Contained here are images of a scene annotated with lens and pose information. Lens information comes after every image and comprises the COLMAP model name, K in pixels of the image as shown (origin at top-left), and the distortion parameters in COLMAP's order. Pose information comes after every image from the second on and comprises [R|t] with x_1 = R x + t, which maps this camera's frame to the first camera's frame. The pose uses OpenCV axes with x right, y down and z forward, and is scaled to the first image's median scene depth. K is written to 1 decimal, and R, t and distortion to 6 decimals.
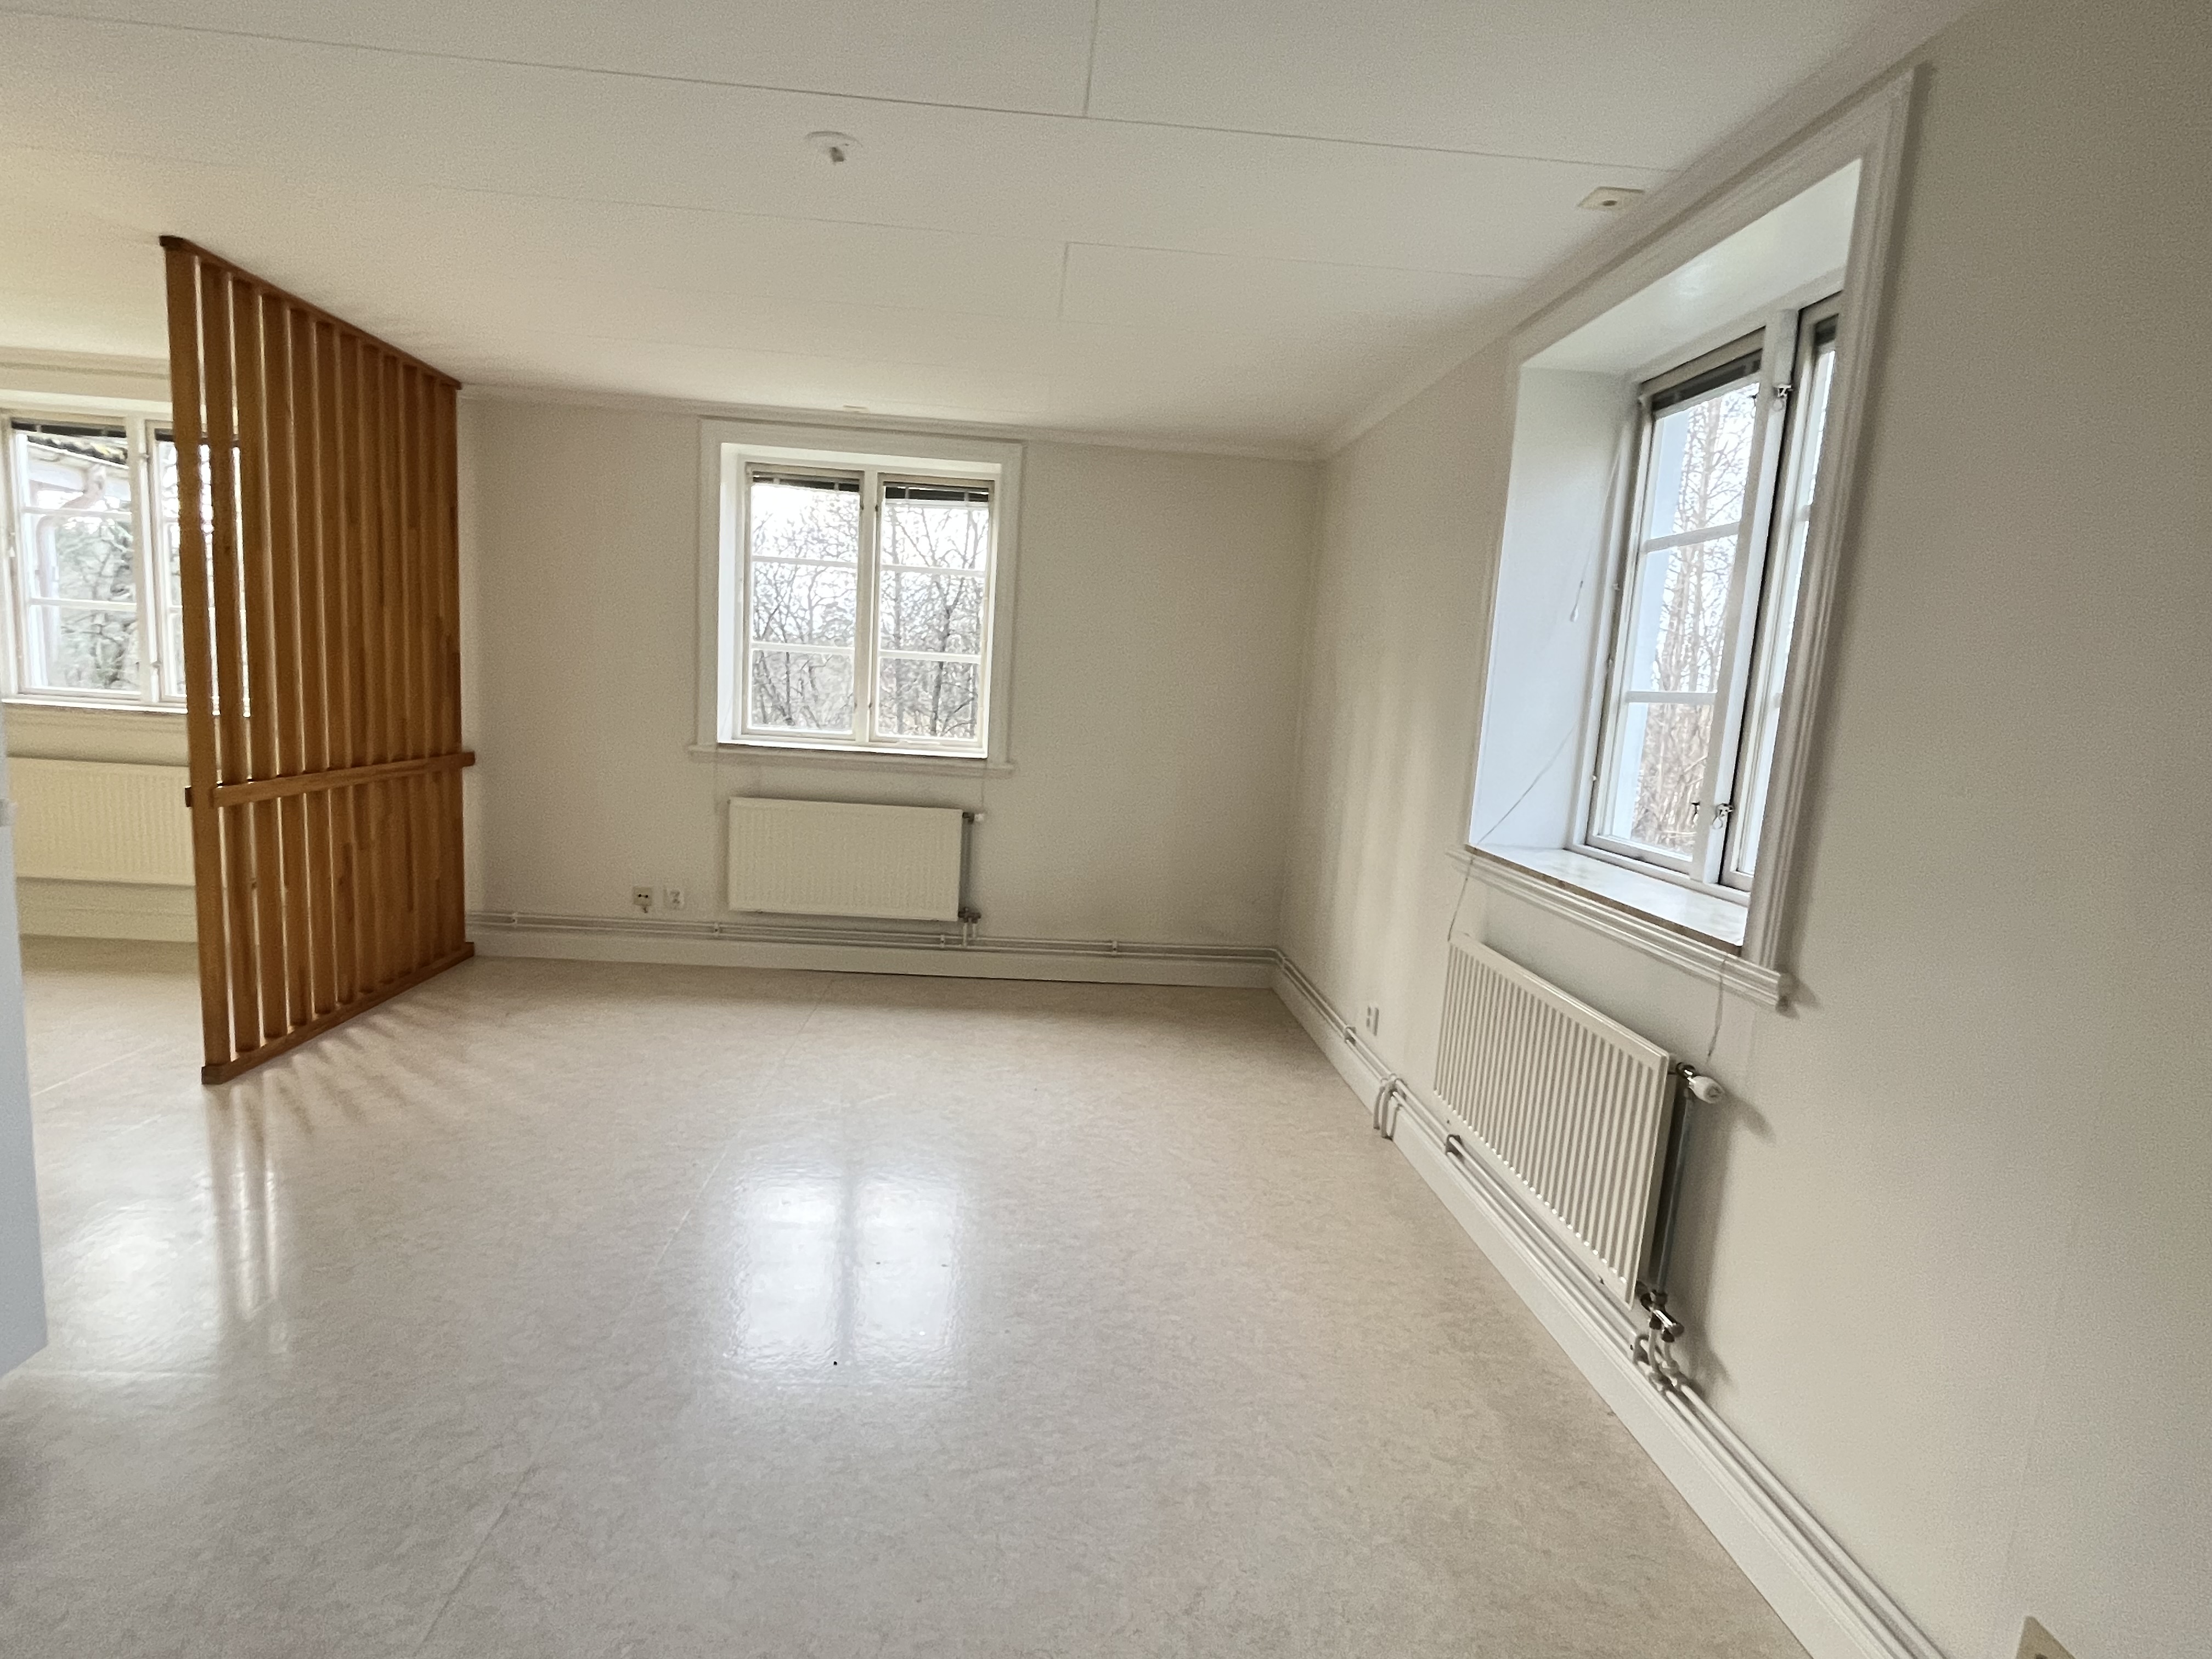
lens RADIAL K [[1097.5, 0, 1099.6], [0, 1097.5, 840.2], [0, 0, 1]] dist [-0.002817, -0.000703]
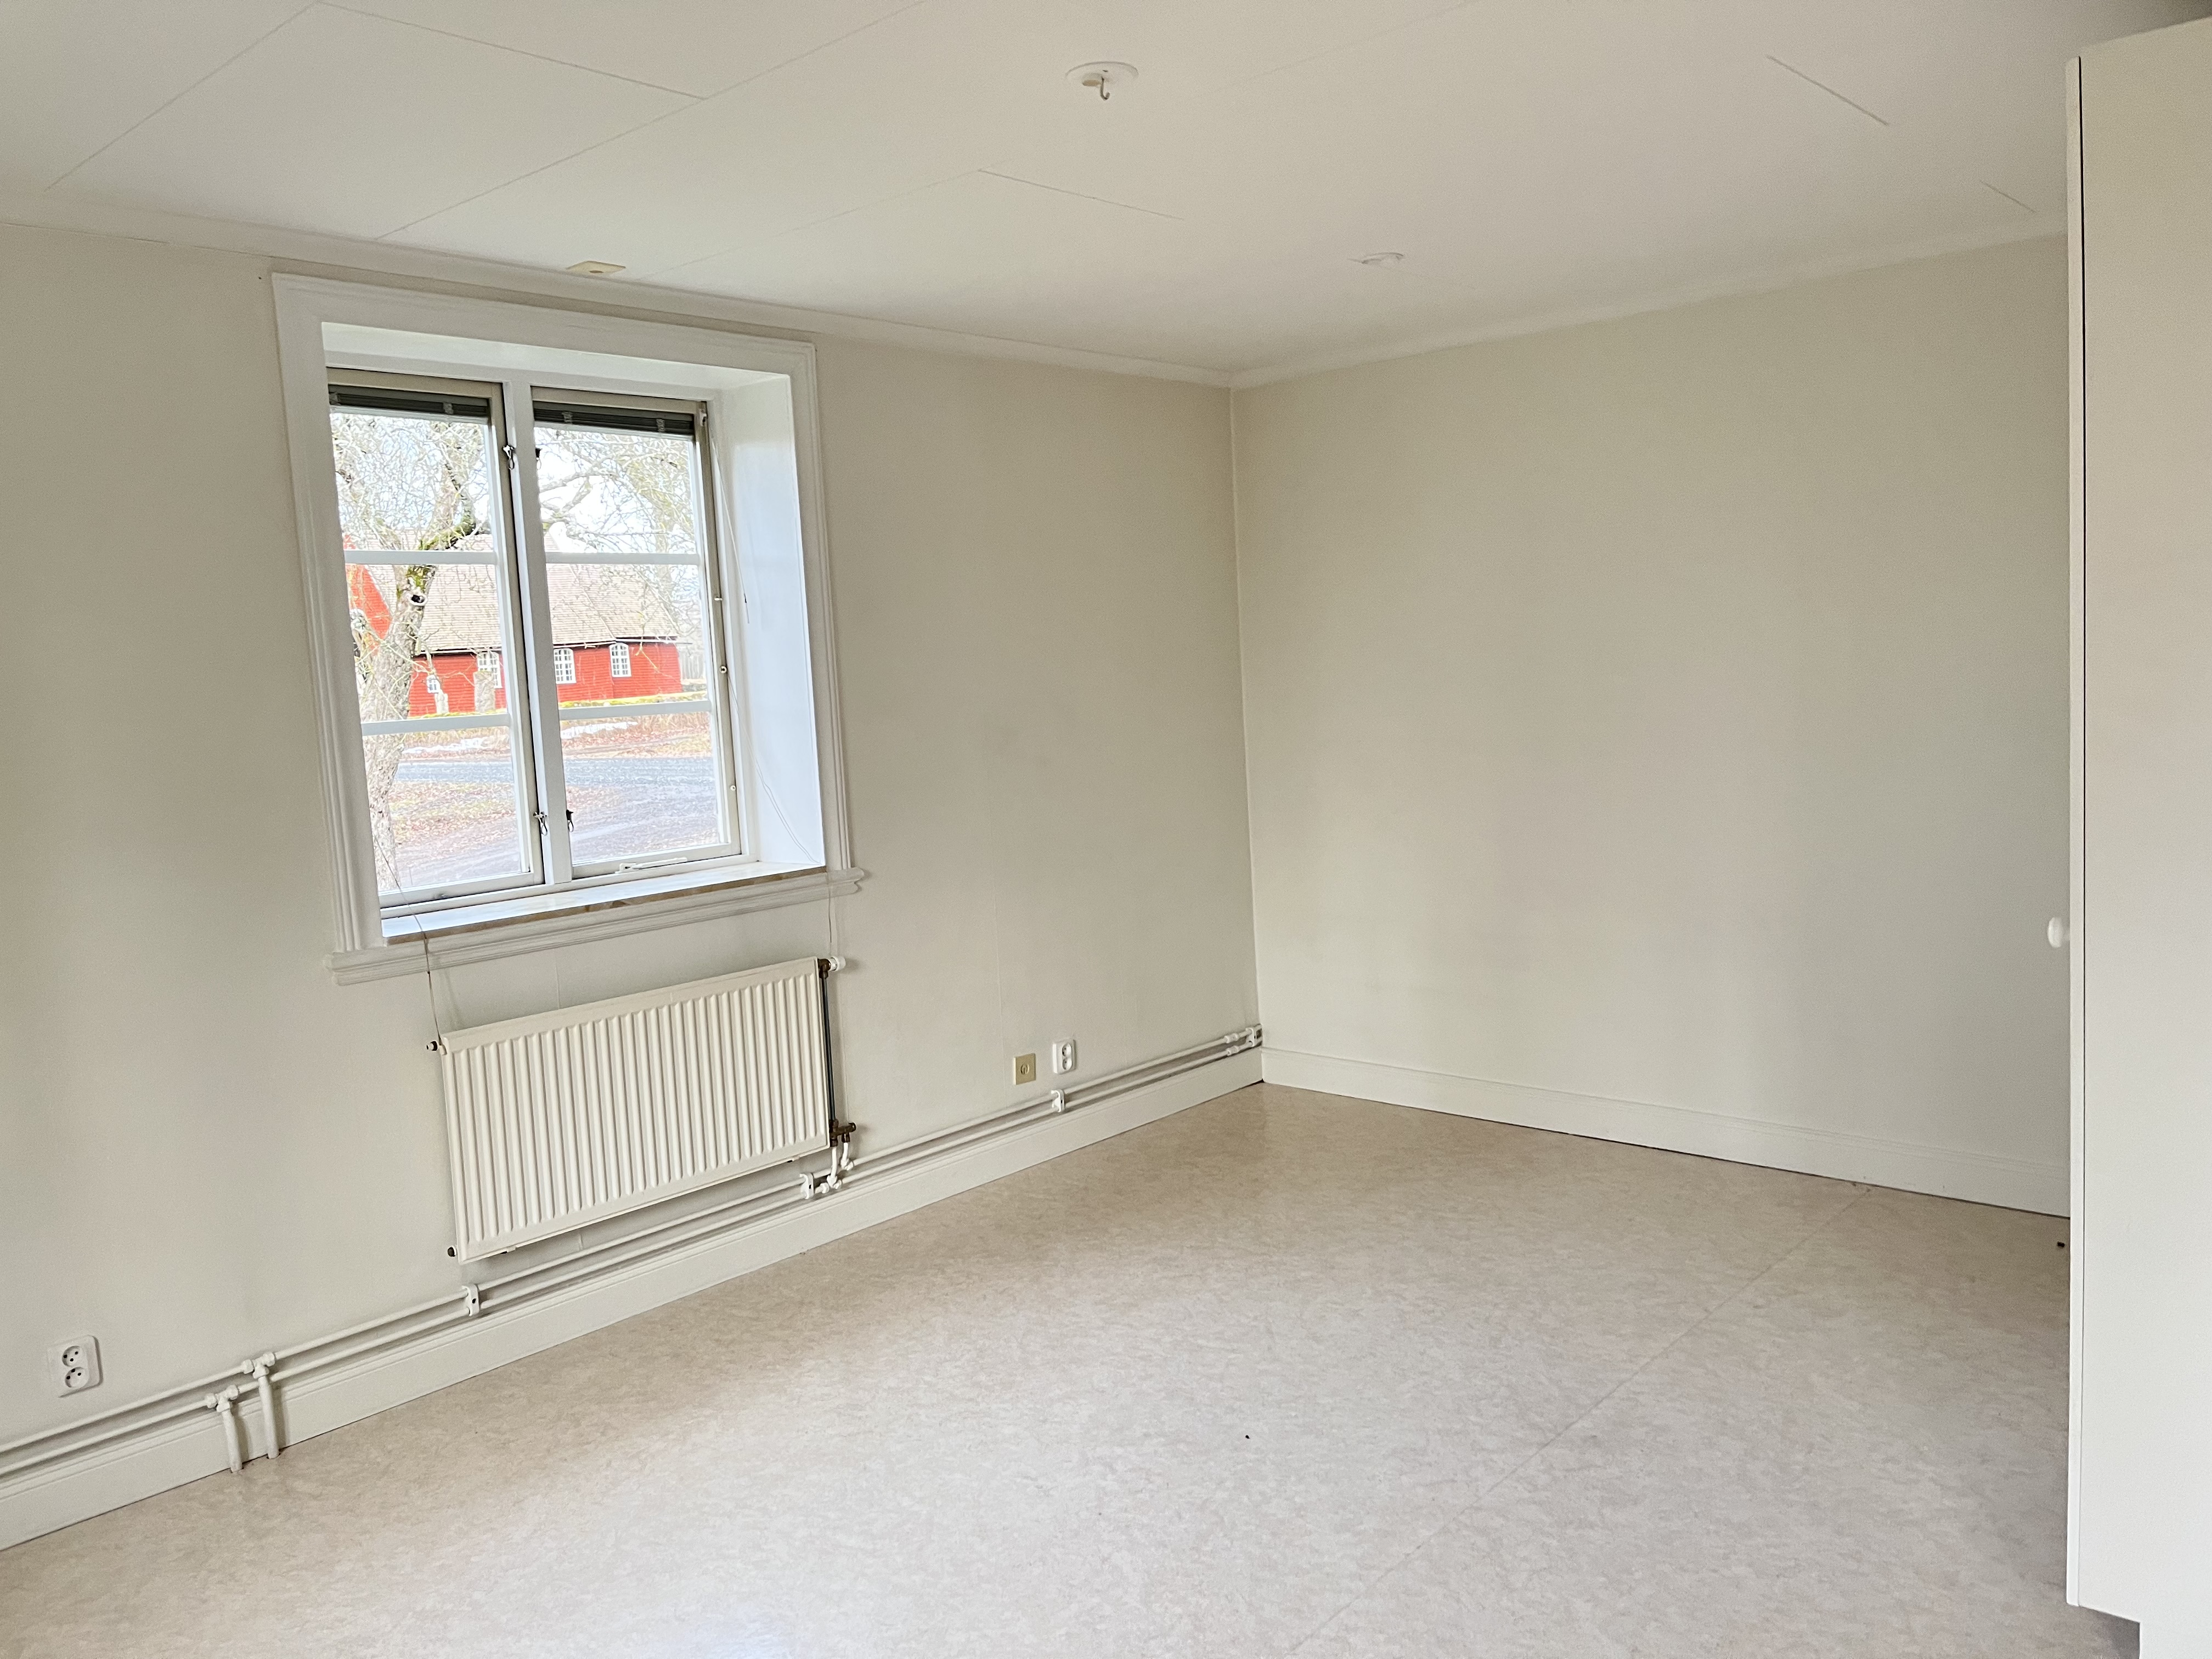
lens RADIAL K [[1691.7, 0, 1108.4], [0, 1691.7, 811.7], [0, 0, 1]] dist [0.006081, -0.001031]
pose [[-0.695592, -0.091749, 0.712555, -0.734581], [0.111880, 0.965879, 0.233583, -0.259315], [-0.709672, 0.242200, -0.661592, 1.224156]]
